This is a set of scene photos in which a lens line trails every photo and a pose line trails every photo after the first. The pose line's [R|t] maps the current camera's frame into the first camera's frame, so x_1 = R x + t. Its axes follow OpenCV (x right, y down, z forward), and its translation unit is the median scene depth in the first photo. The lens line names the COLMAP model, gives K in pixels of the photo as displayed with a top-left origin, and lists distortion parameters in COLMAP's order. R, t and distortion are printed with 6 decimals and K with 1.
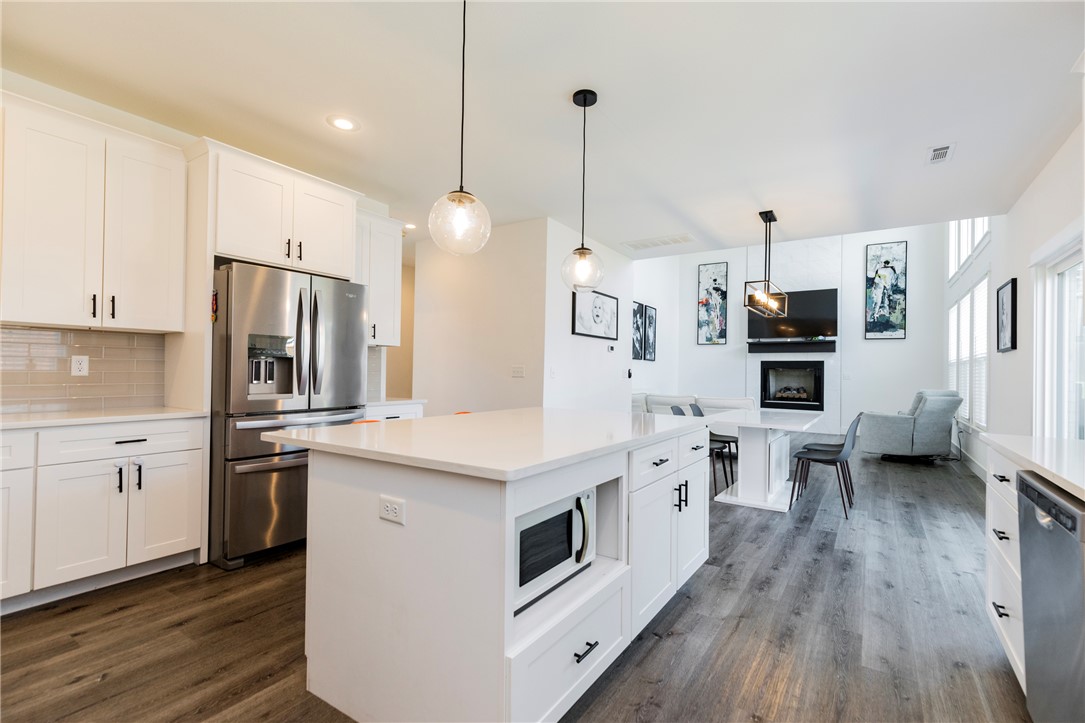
lens RADIAL K [[488.6, 0, 550.9], [0, 488.6, 362.0], [0, 0, 1]] dist [0.005102, -0.000239]
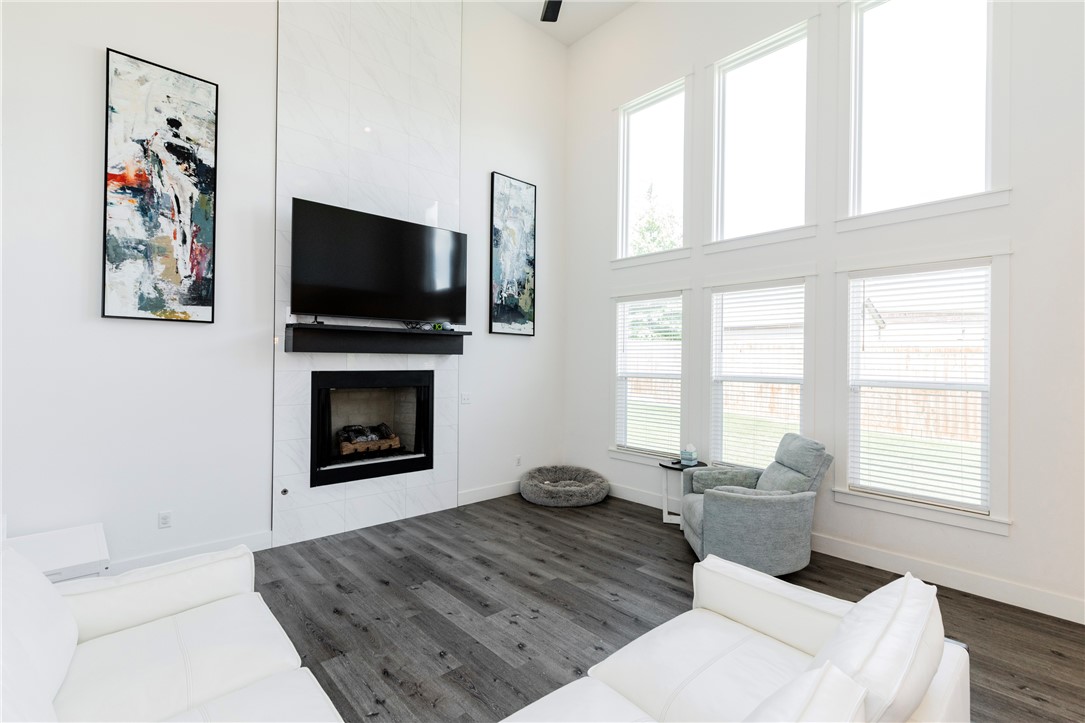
lens RADIAL K [[496.7, 0, 553.6], [0, 496.7, 359.8], [0, 0, 1]] dist [0.001864, -0.000050]
pose [[0.237171, -0.010145, 0.971415, 0.086003], [-0.027042, 0.999489, 0.017040, -0.026893], [-0.971092, -0.030311, 0.236775, 0.787635]]
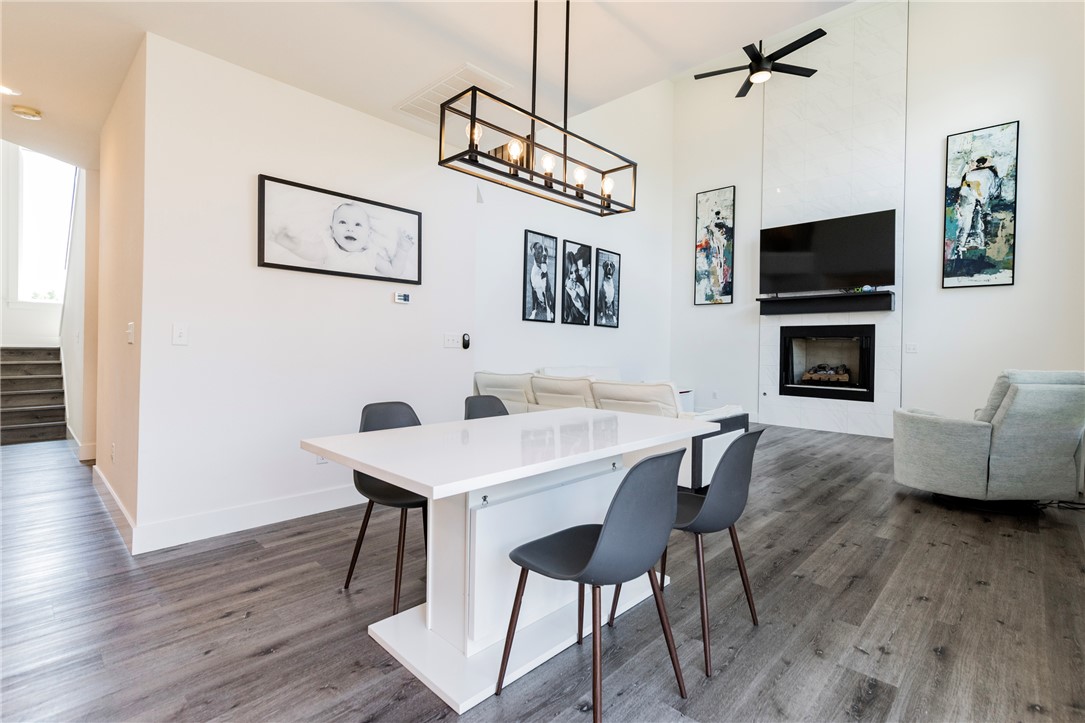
lens RADIAL K [[502.2, 0, 553.5], [0, 502.2, 348.9], [0, 0, 1]] dist [0.006168, 0.000020]
pose [[0.985455, -0.002473, -0.169919, 0.263210], [0.005850, 0.999795, 0.019375, 0.015302], [0.169837, -0.020088, 0.985267, 0.282715]]
